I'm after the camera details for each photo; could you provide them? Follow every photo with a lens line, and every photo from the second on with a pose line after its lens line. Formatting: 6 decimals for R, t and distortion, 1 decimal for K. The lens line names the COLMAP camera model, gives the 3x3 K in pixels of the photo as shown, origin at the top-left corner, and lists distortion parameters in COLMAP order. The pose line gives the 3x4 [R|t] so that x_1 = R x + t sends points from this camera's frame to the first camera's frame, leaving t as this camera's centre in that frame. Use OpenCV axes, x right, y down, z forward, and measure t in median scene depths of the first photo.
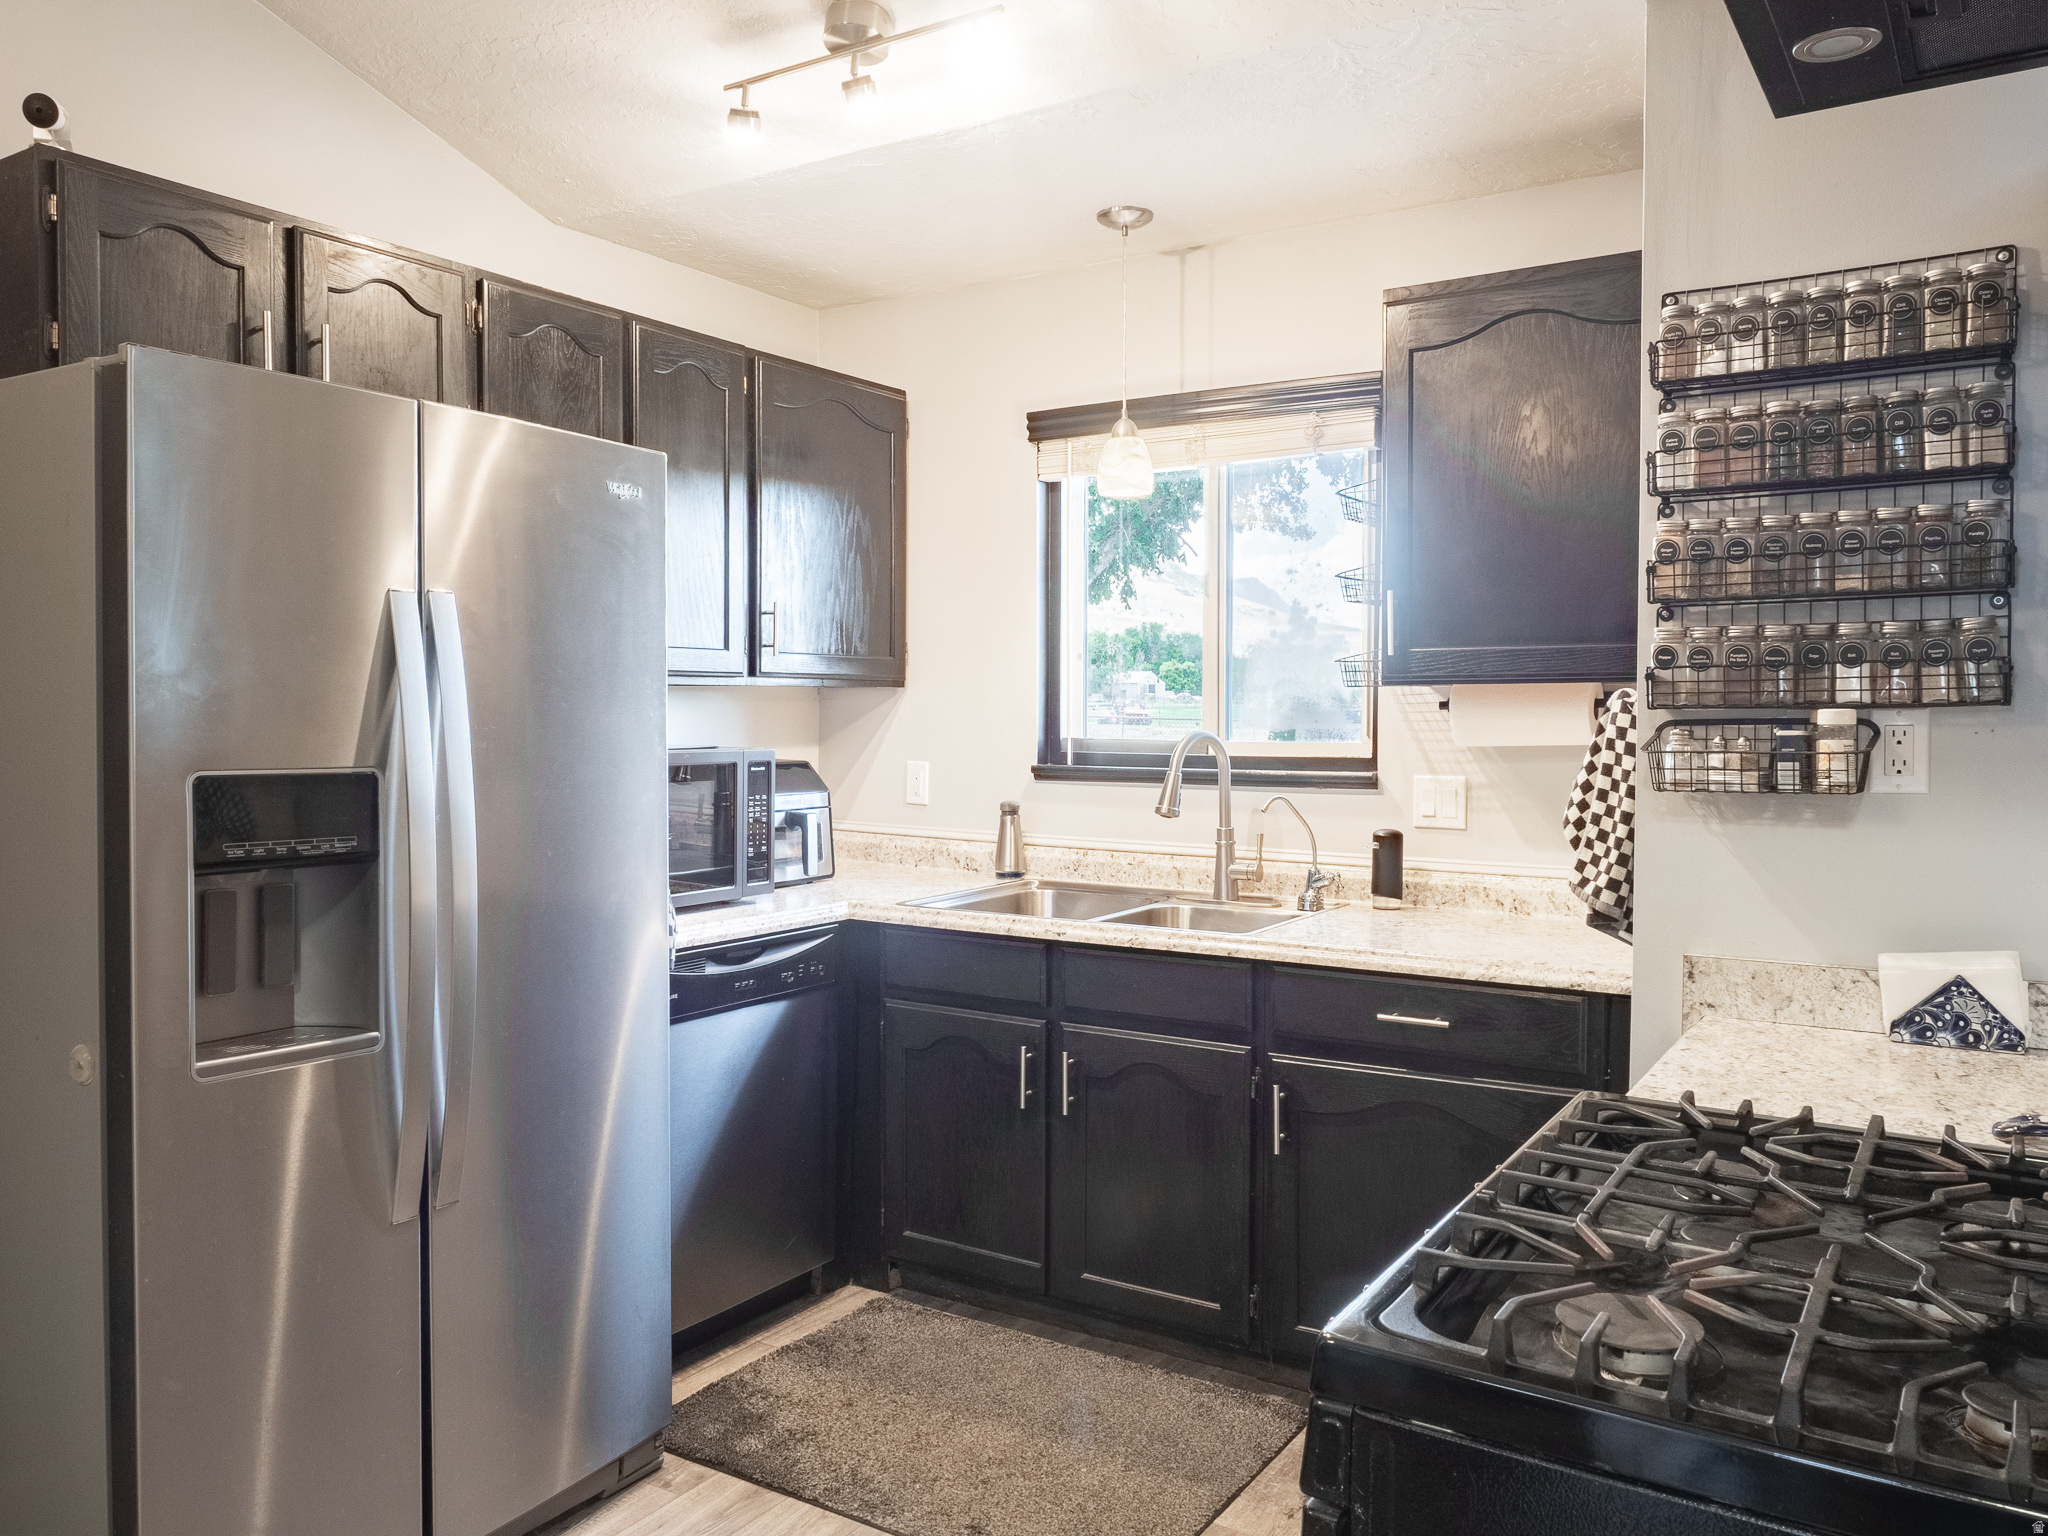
lens RADIAL K [[1509.0, 0, 963.8], [0, 1509.0, 749.2], [0, 0, 1]] dist [-0.019542, 0.004972]
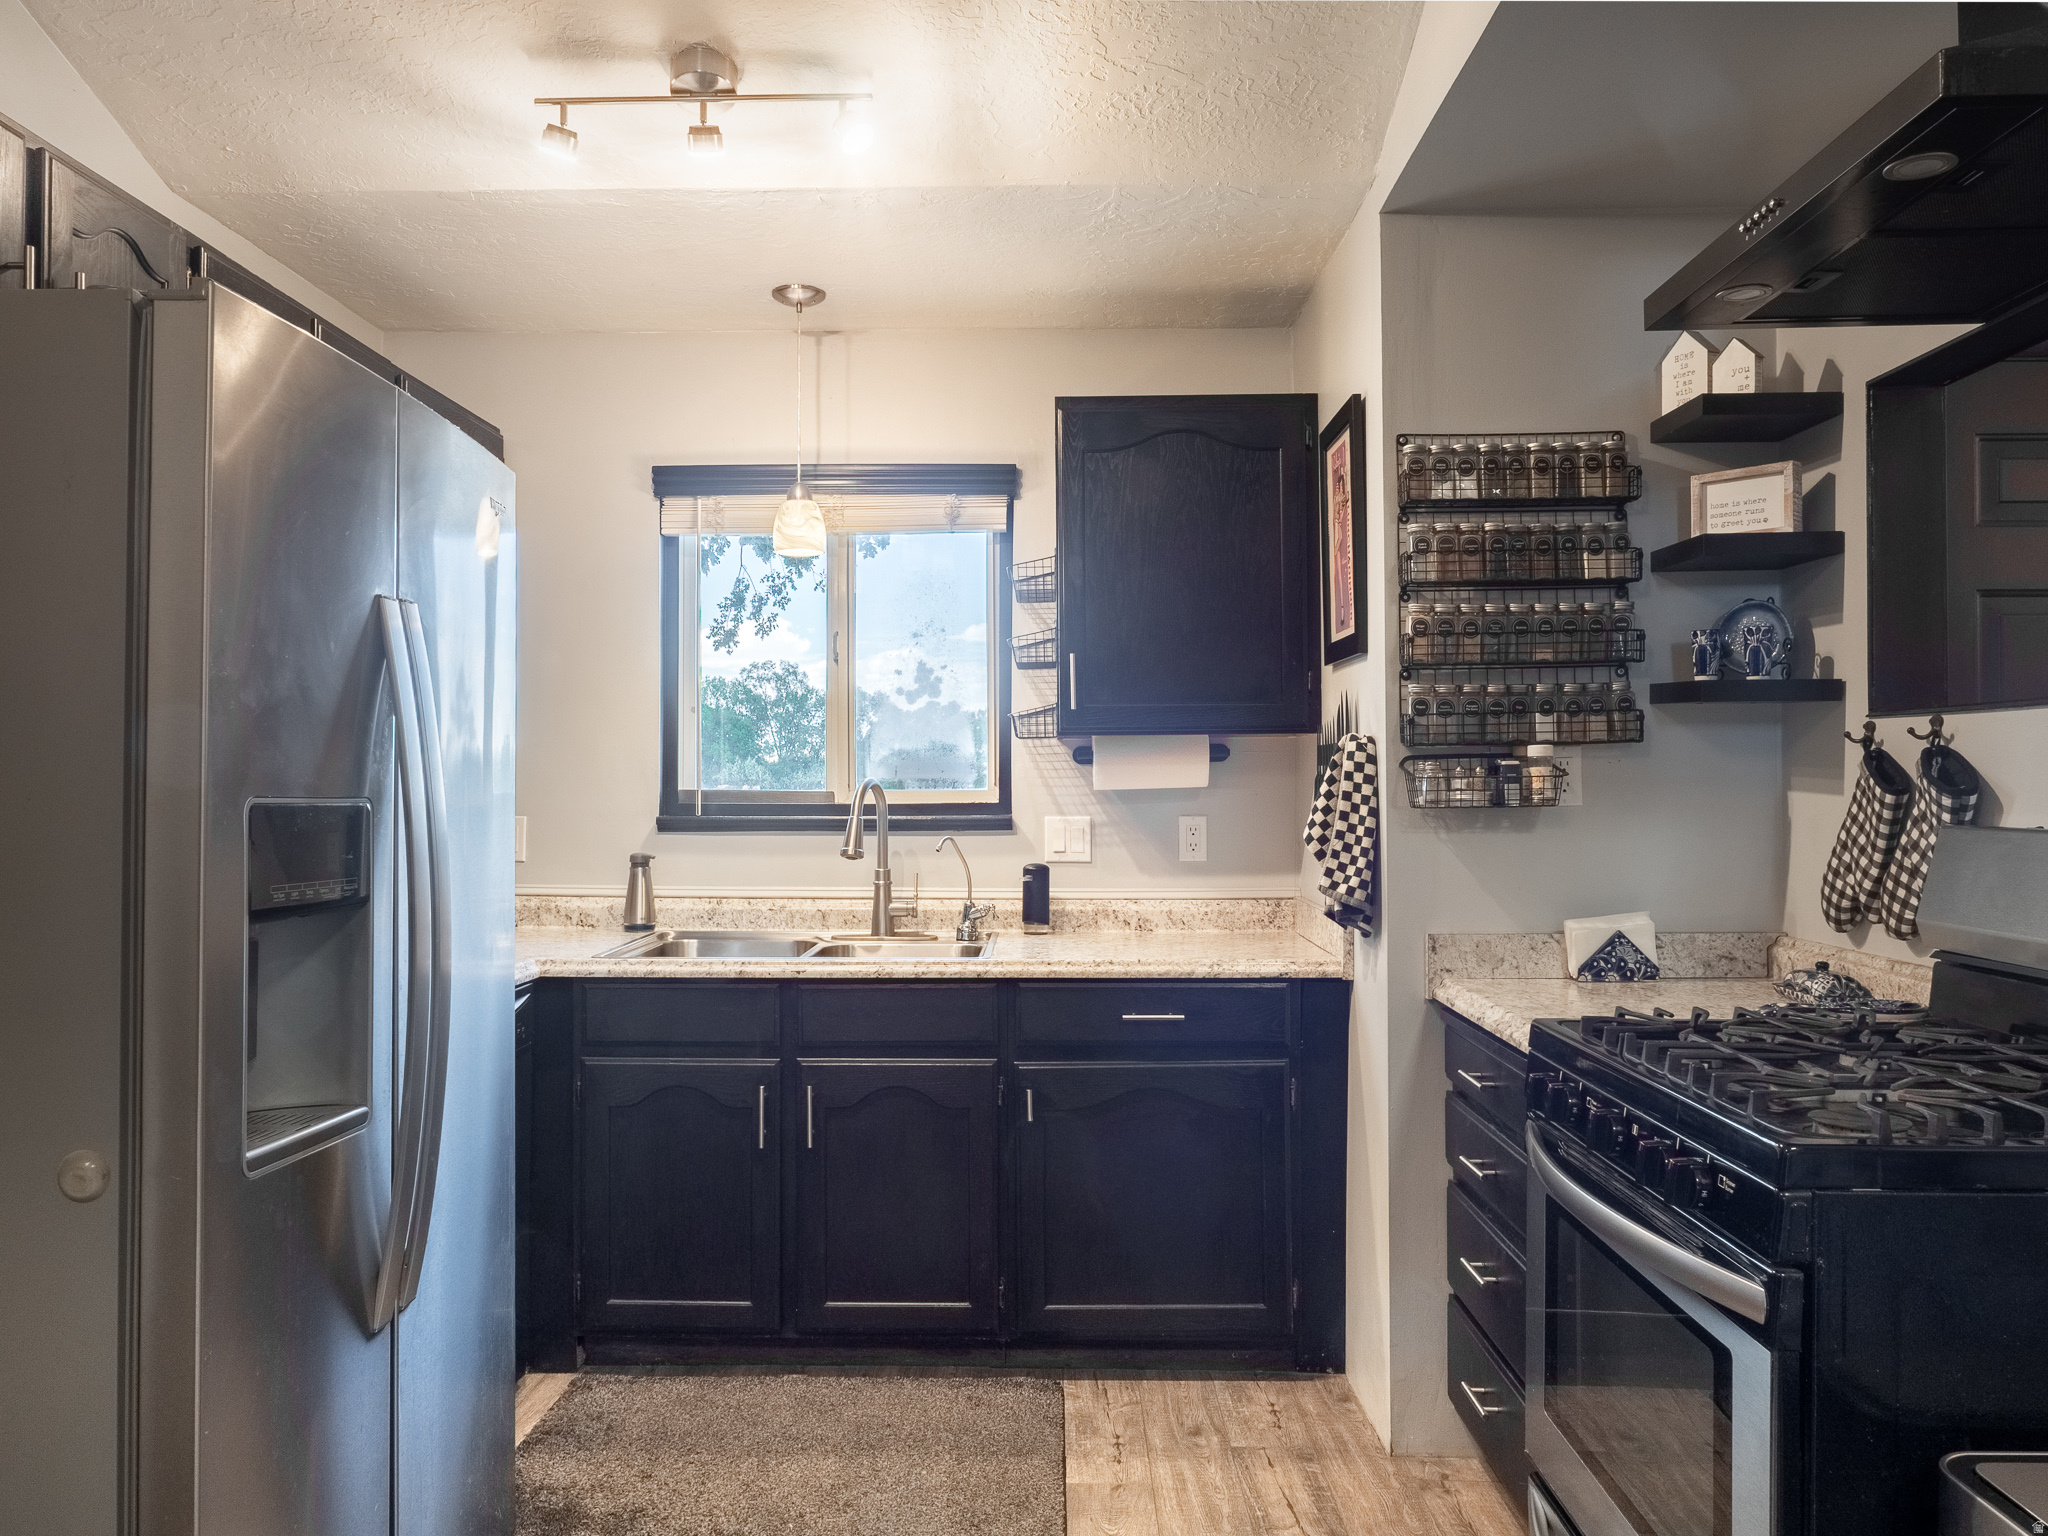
lens RADIAL K [[1509.0, 0, 953.1], [0, 1509.0, 749.1], [0, 0, 1]] dist [-0.019542, 0.004972]
pose [[0.854117, 0.011288, 0.519958, -0.445338], [0.016721, 0.998652, -0.049147, 0.026490], [-0.519812, 0.050672, 0.852776, 0.067417]]
